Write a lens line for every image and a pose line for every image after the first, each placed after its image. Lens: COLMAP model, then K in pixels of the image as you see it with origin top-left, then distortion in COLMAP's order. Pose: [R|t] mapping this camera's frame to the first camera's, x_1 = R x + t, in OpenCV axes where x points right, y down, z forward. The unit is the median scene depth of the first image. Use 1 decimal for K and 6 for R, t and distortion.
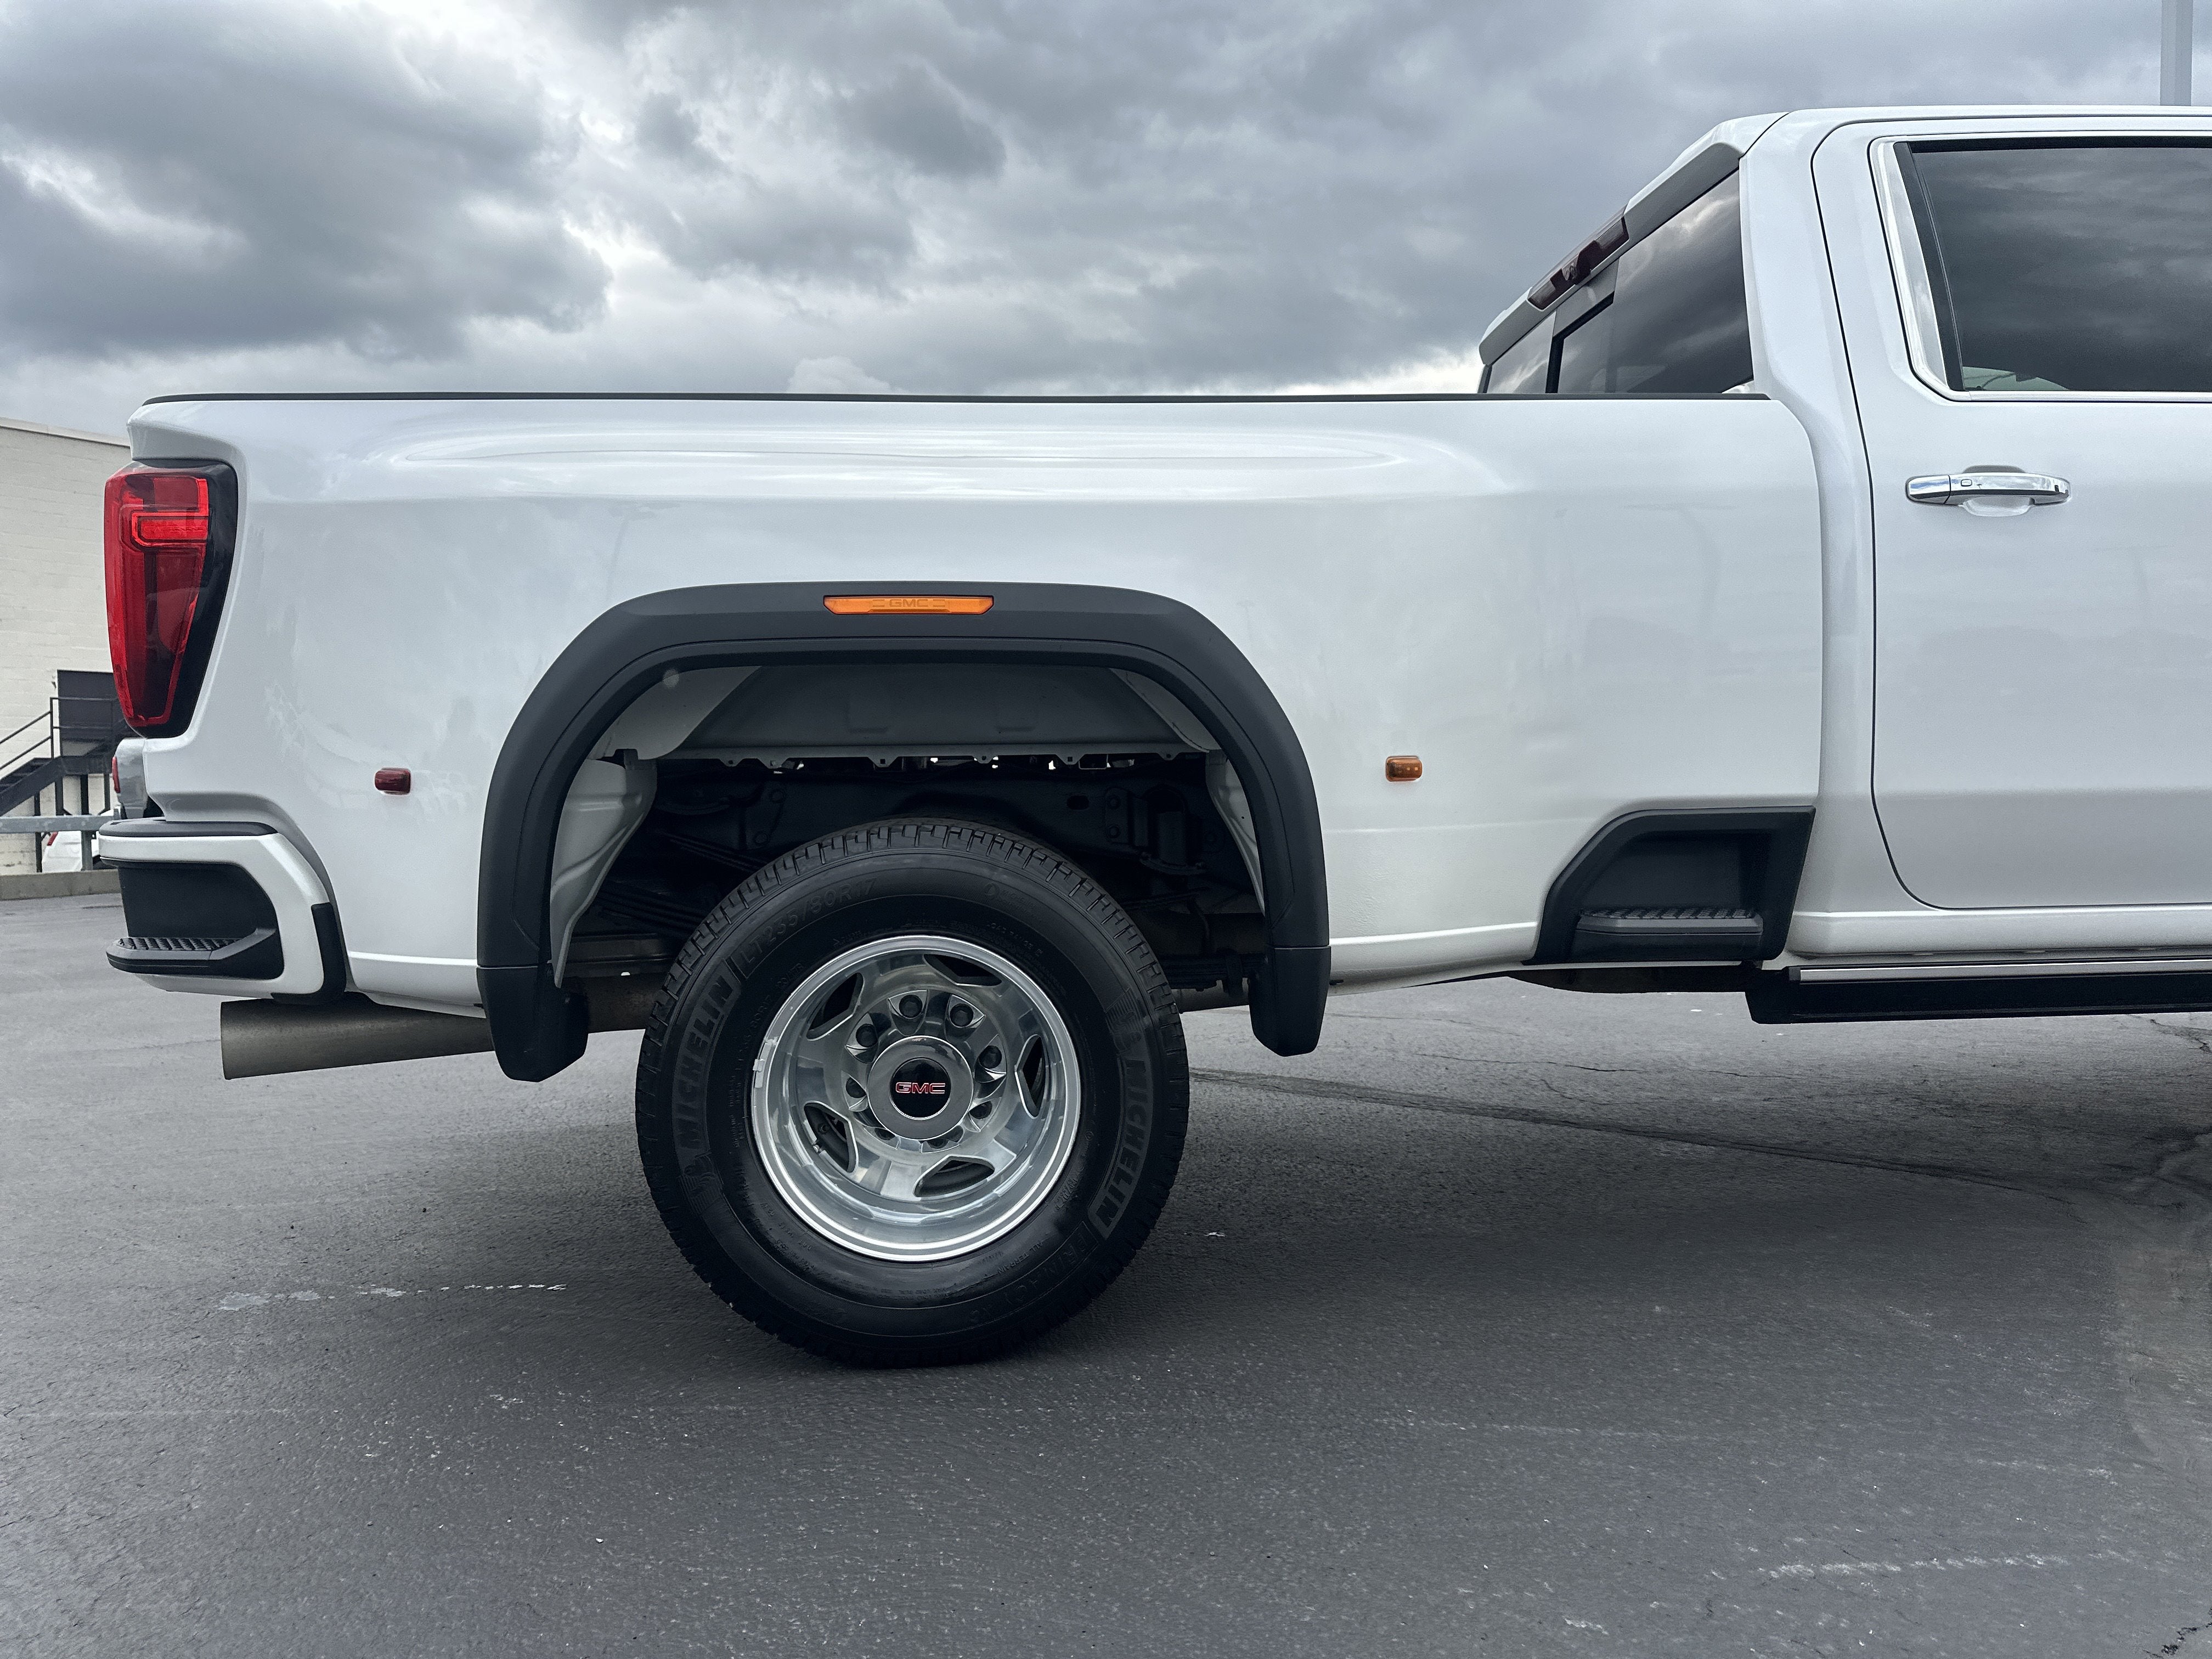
lens RADIAL K [[1596.5, 0, 1174.3], [0, 1596.5, 835.2], [0, 0, 1]] dist [0.037026, -0.056988]
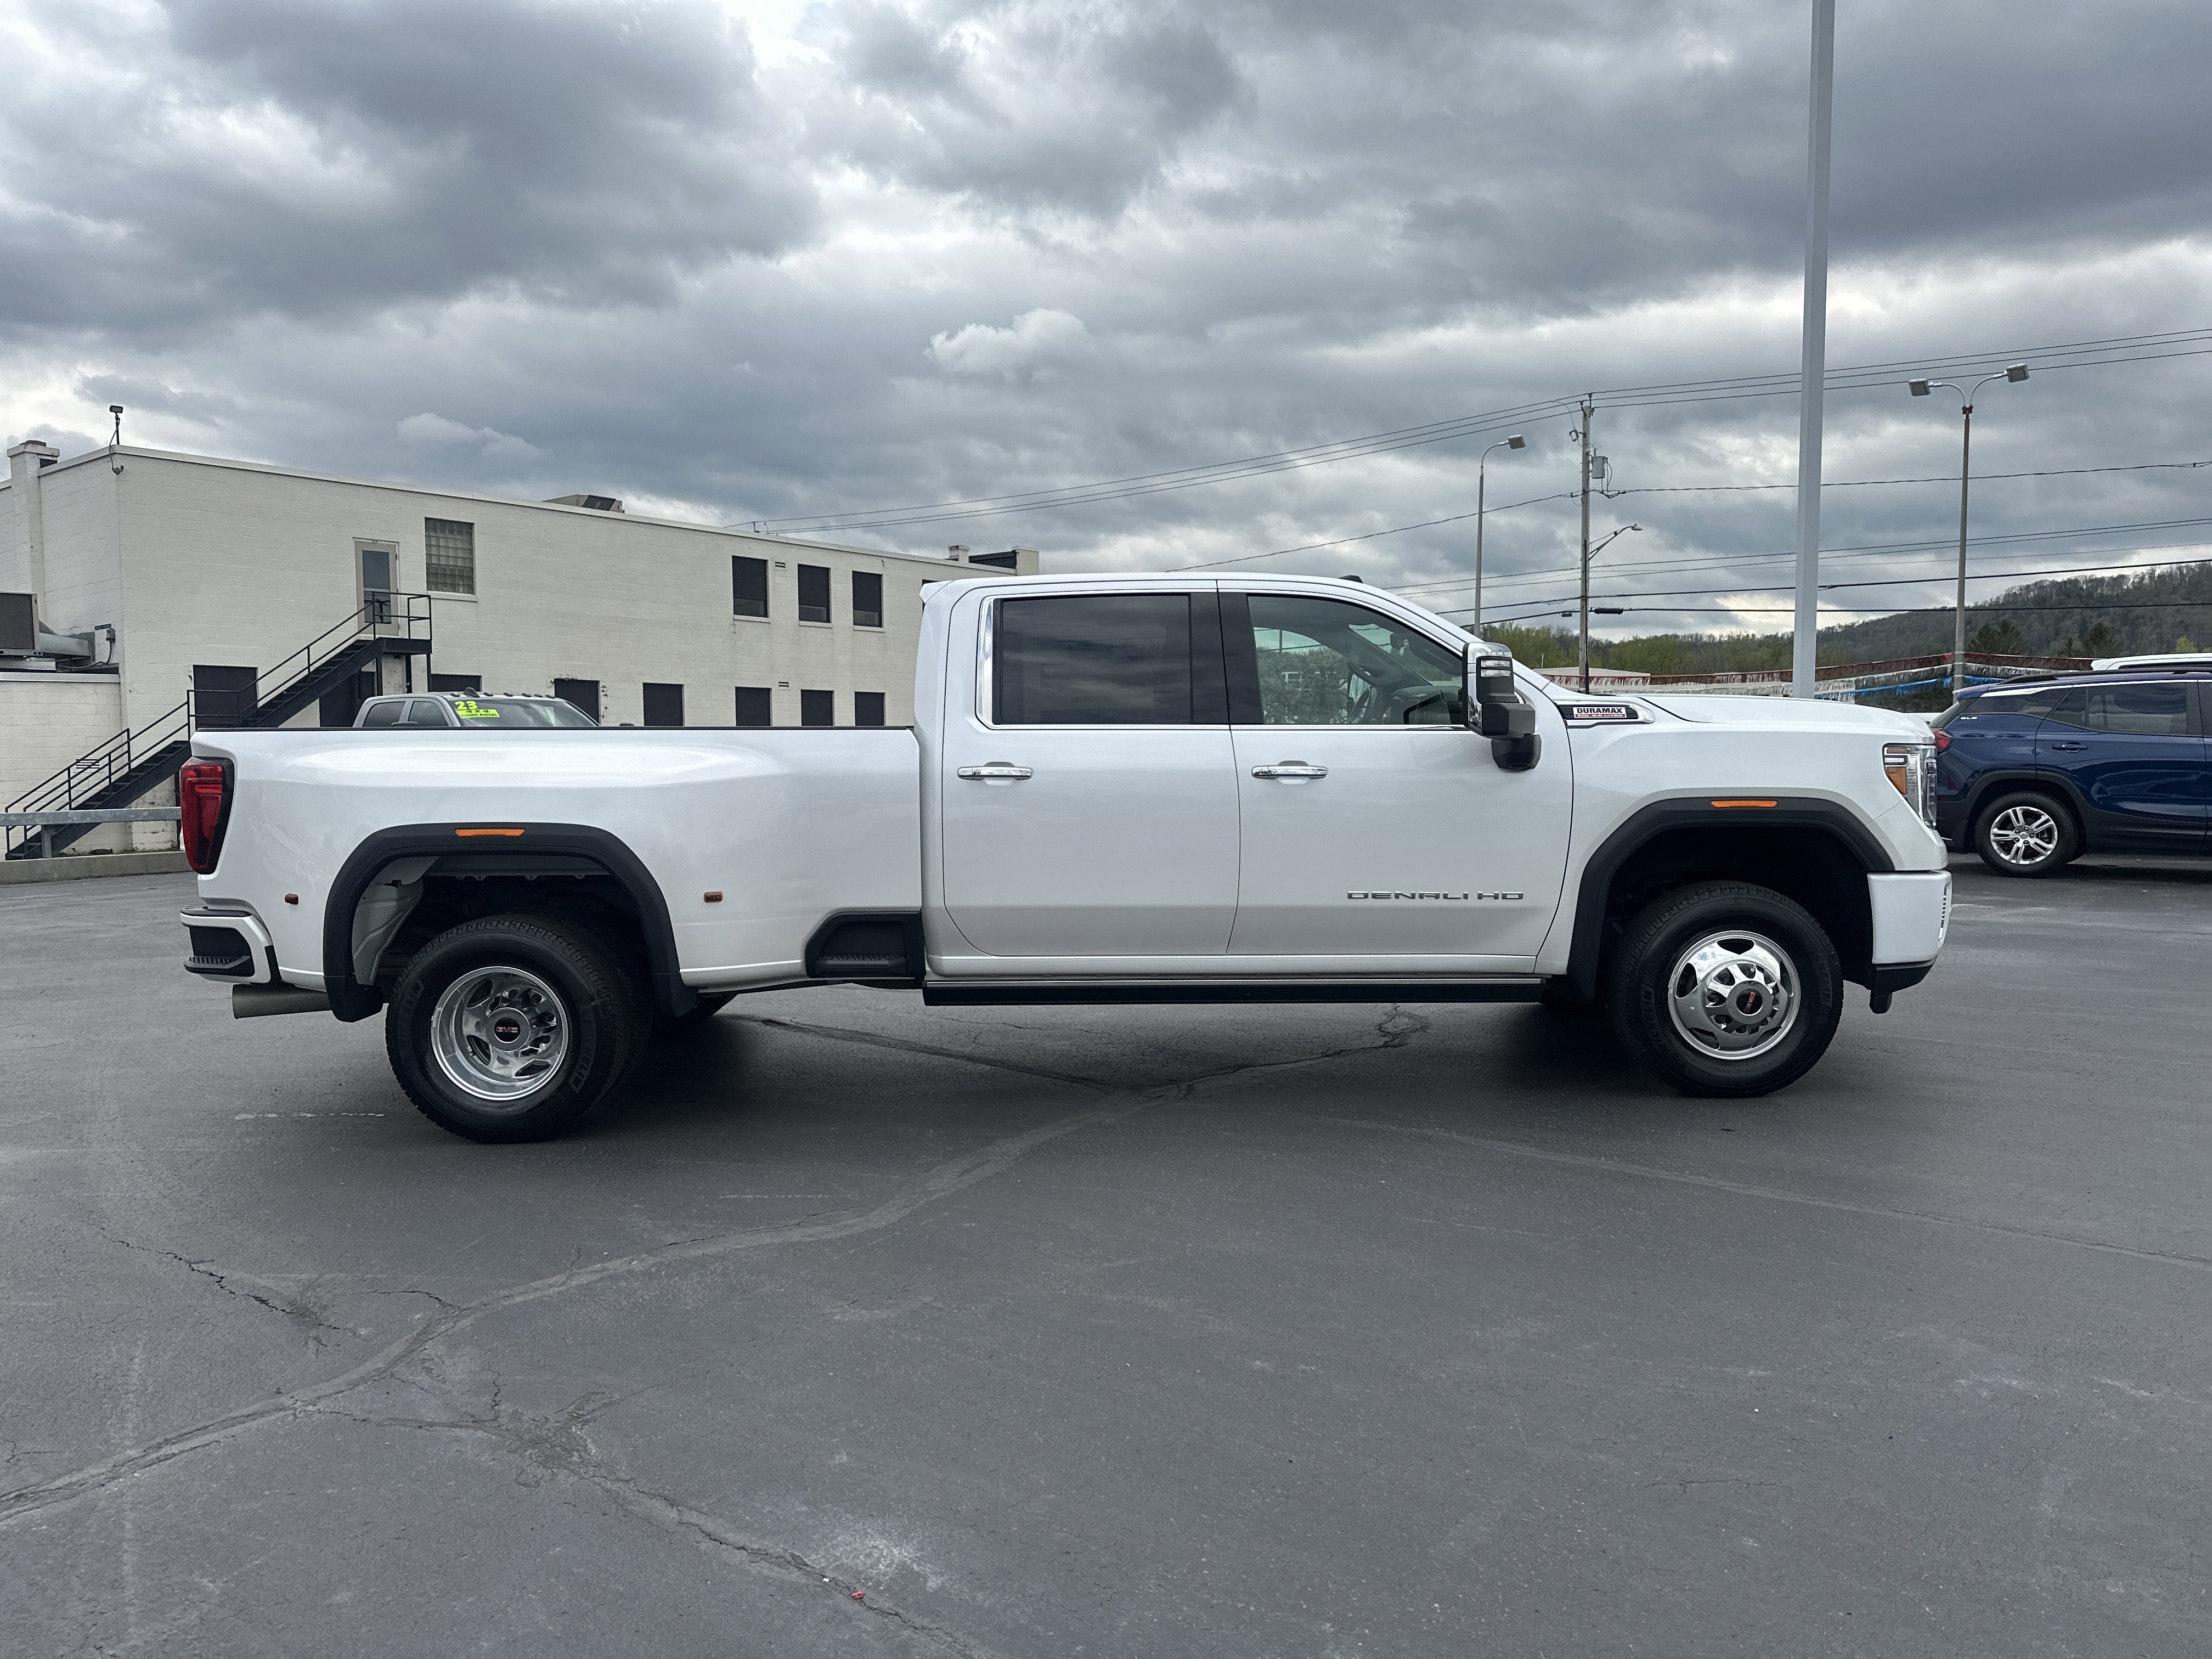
lens RADIAL K [[1498.1, 0, 1077.6], [0, 1498.1, 854.7], [0, 0, 1]] dist [0.037544, -0.054222]
pose [[0.996696, 0.014810, -0.079860, 0.833398], [-0.012199, 0.999378, 0.033078, -0.179685], [0.080300, -0.031995, 0.996257, -1.115508]]
